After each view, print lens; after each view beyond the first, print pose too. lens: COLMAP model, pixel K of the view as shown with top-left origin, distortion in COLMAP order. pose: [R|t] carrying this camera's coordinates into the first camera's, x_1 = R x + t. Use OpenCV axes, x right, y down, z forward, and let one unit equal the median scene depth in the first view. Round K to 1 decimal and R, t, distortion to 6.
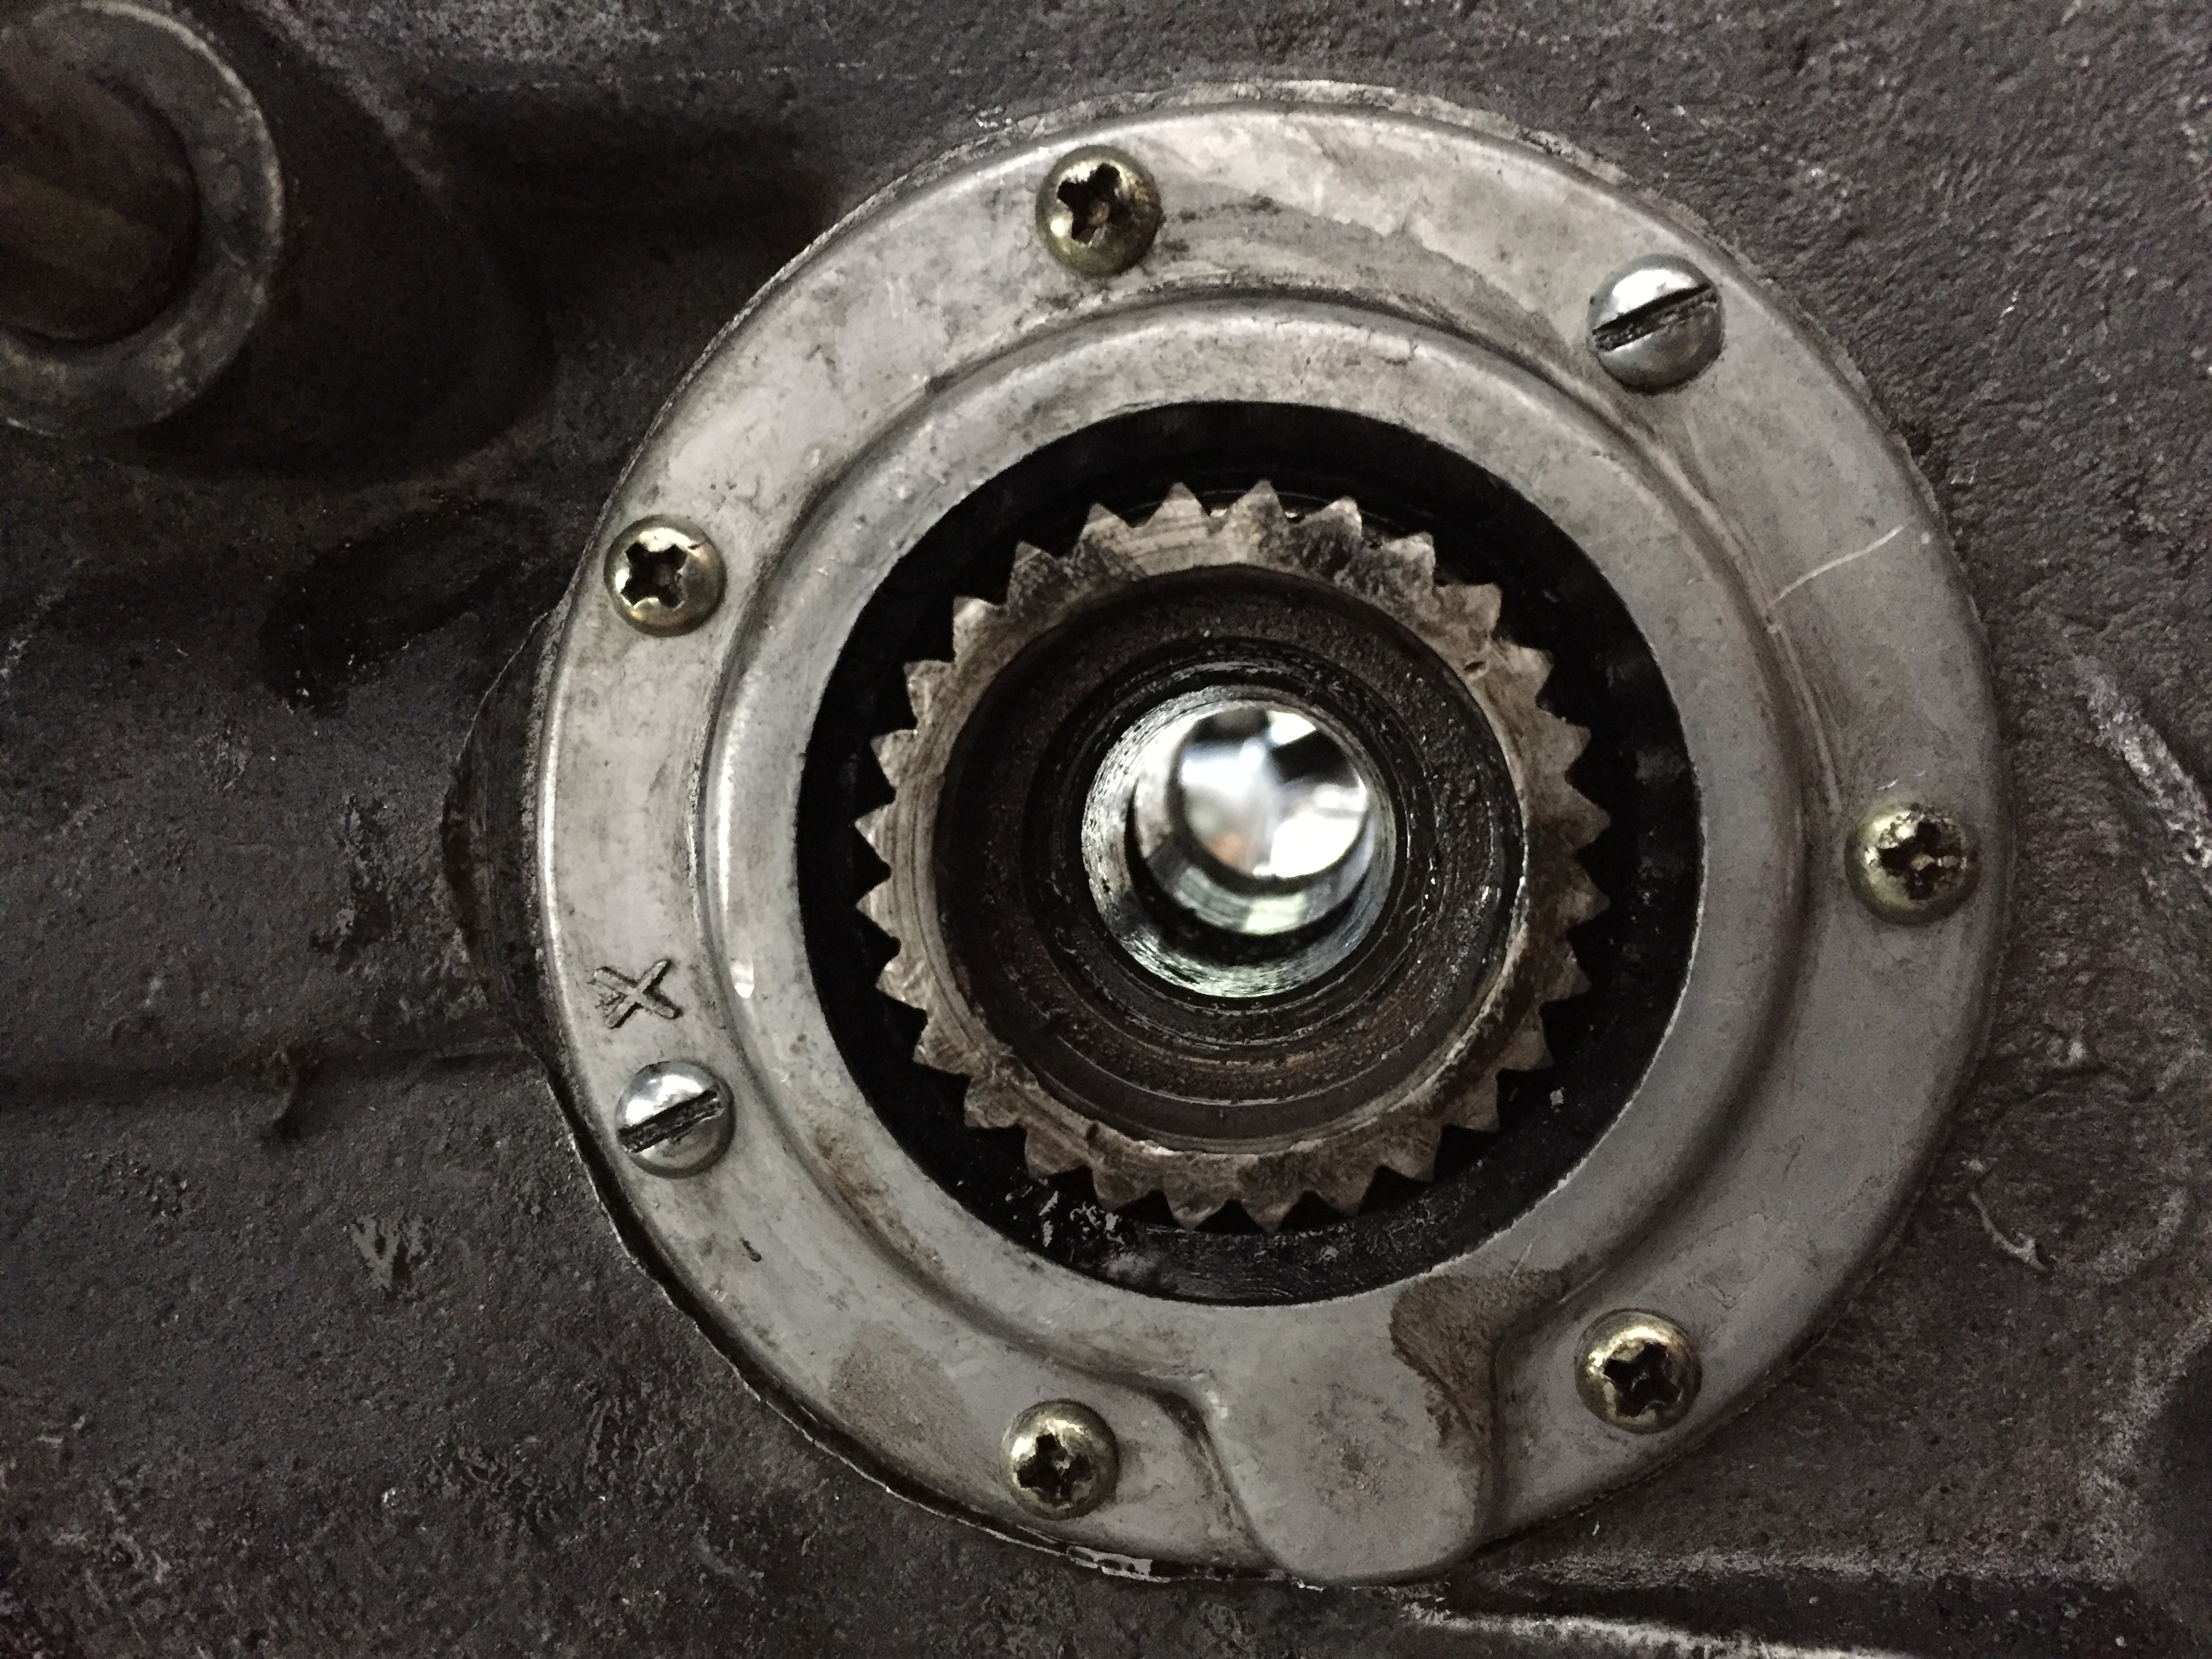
lens RADIAL K [[1861.0, 0, 1106.0], [0, 1861.0, 829.5], [0, 0, 1]] dist [0.063408, -0.116604]
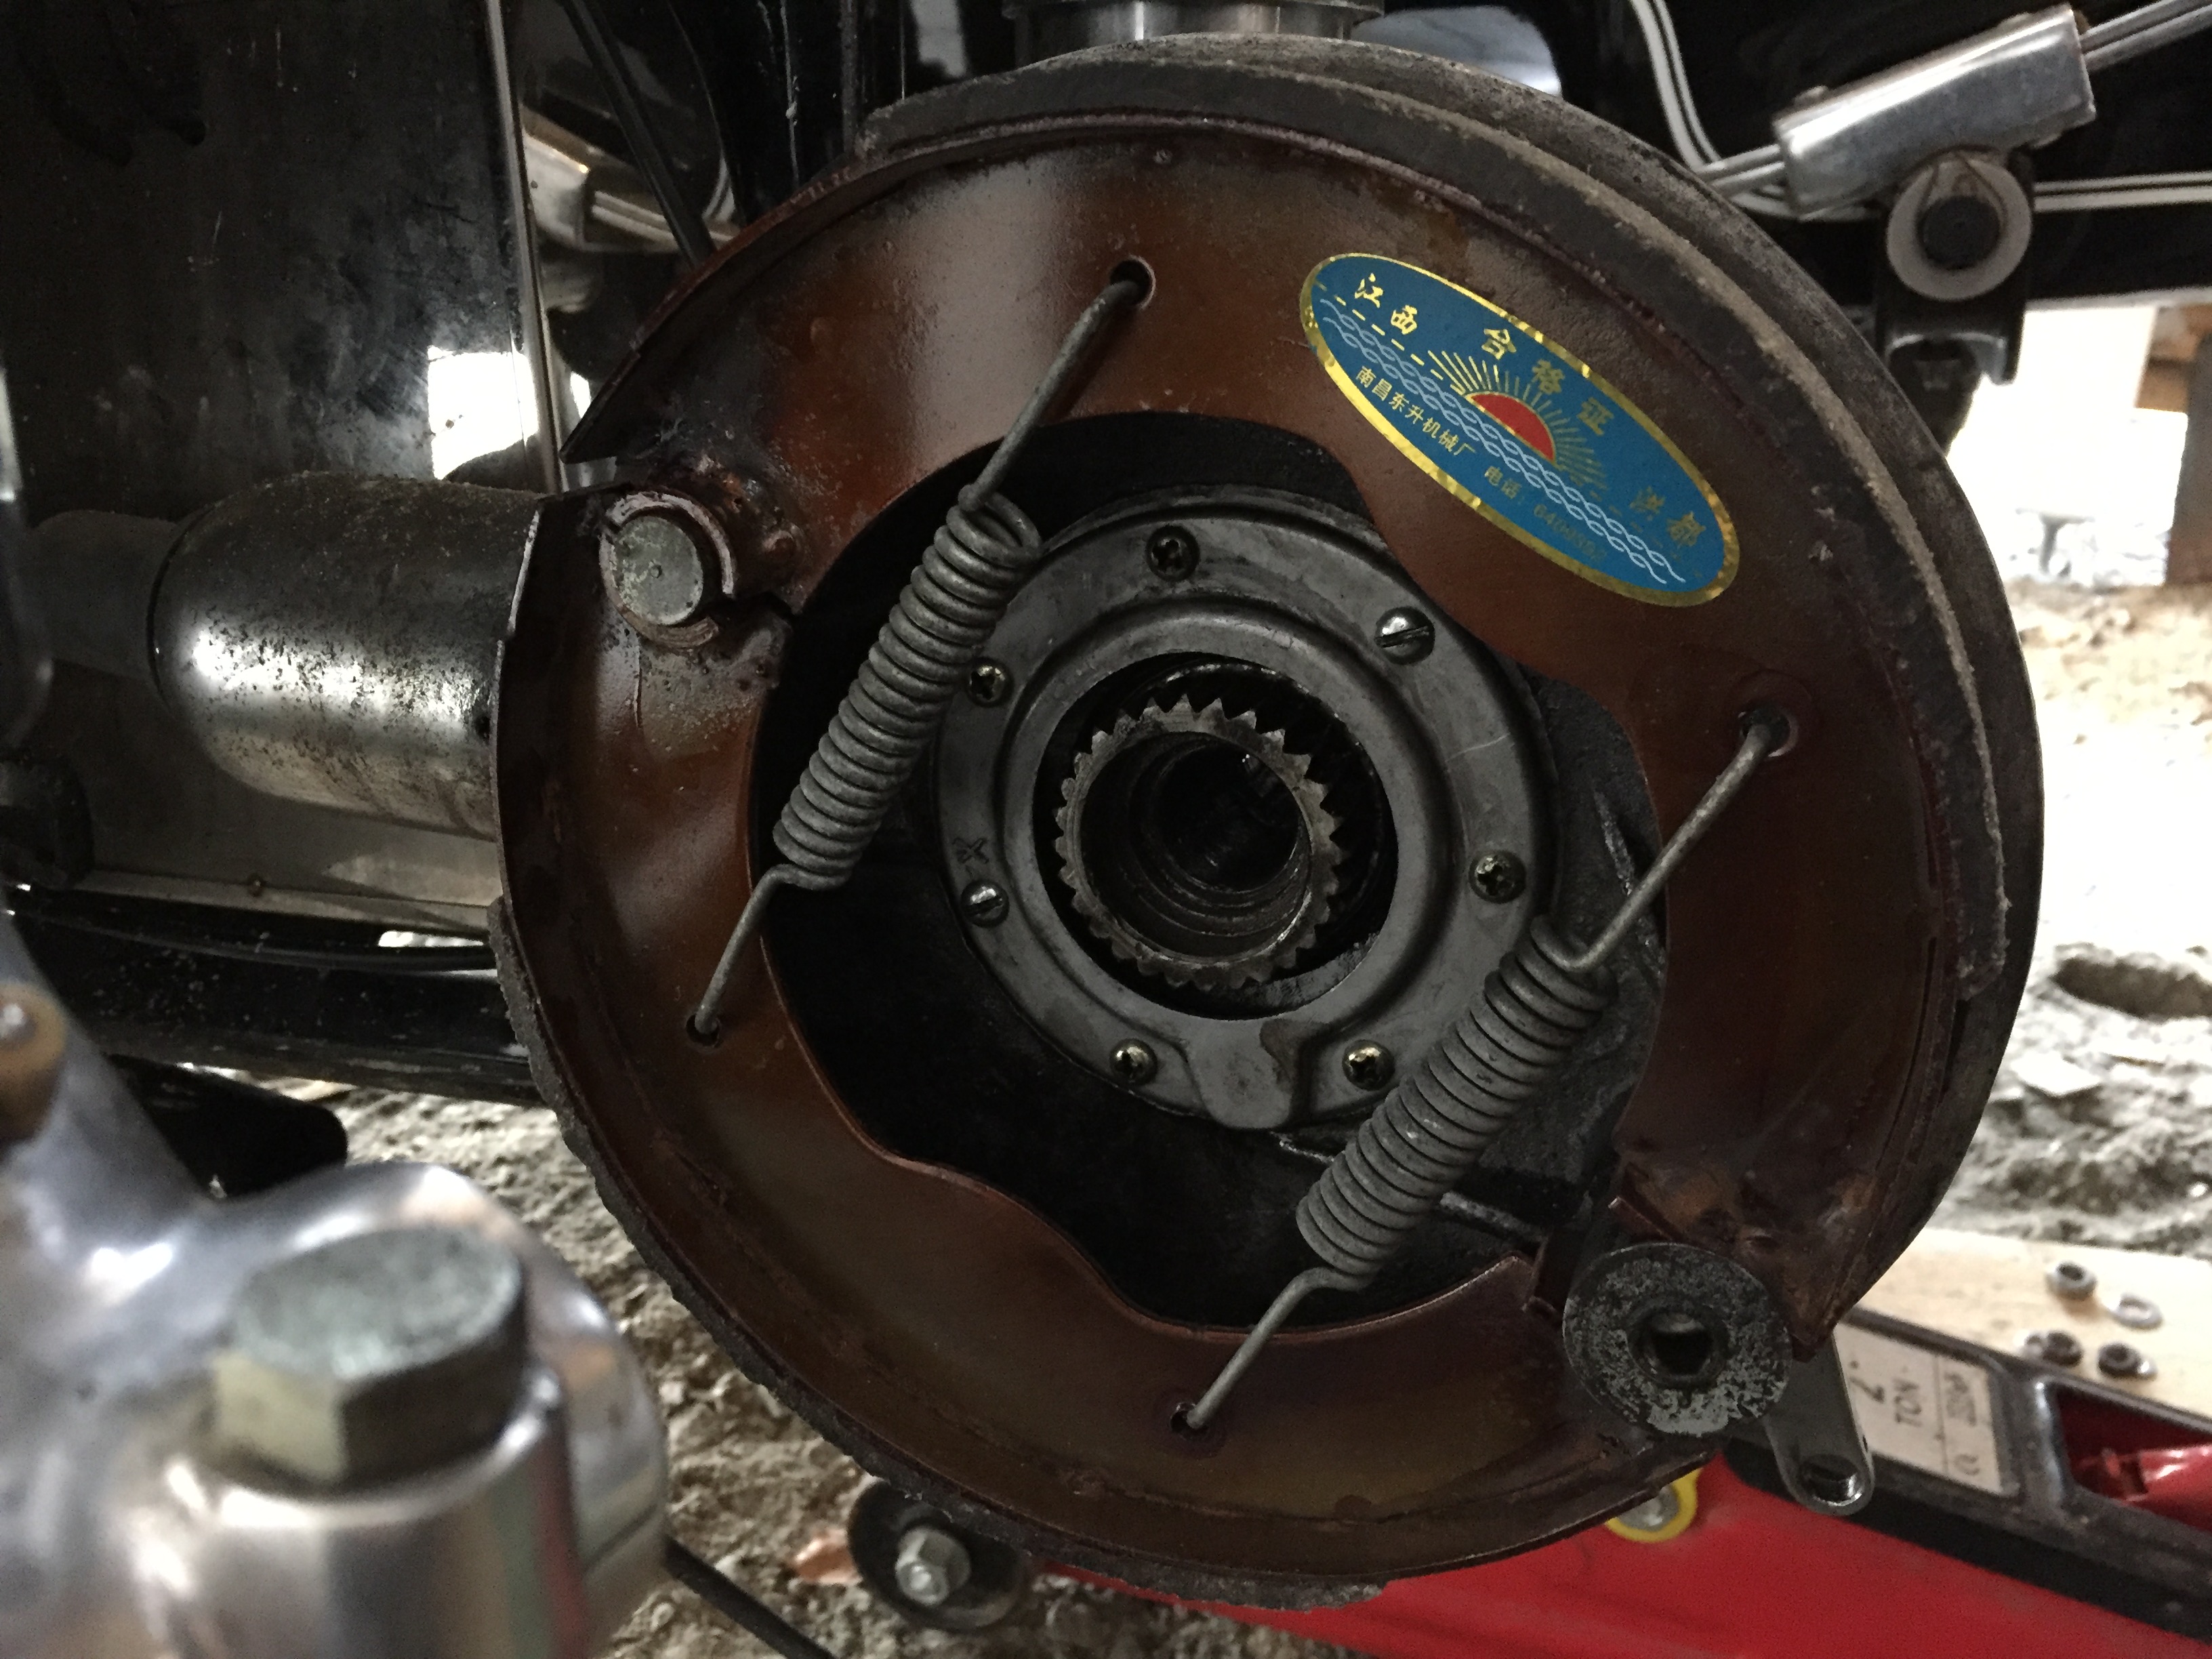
lens RADIAL K [[1873.8, 0, 1106.0], [0, 1873.8, 829.5], [0, 0, 1]] dist [0.001134, 0.000163]
pose [[0.964025, 0.117654, -0.238355, 0.503944], [-0.050350, 0.961300, 0.270865, -0.628401], [0.260999, -0.249119, 0.932641, -1.227387]]
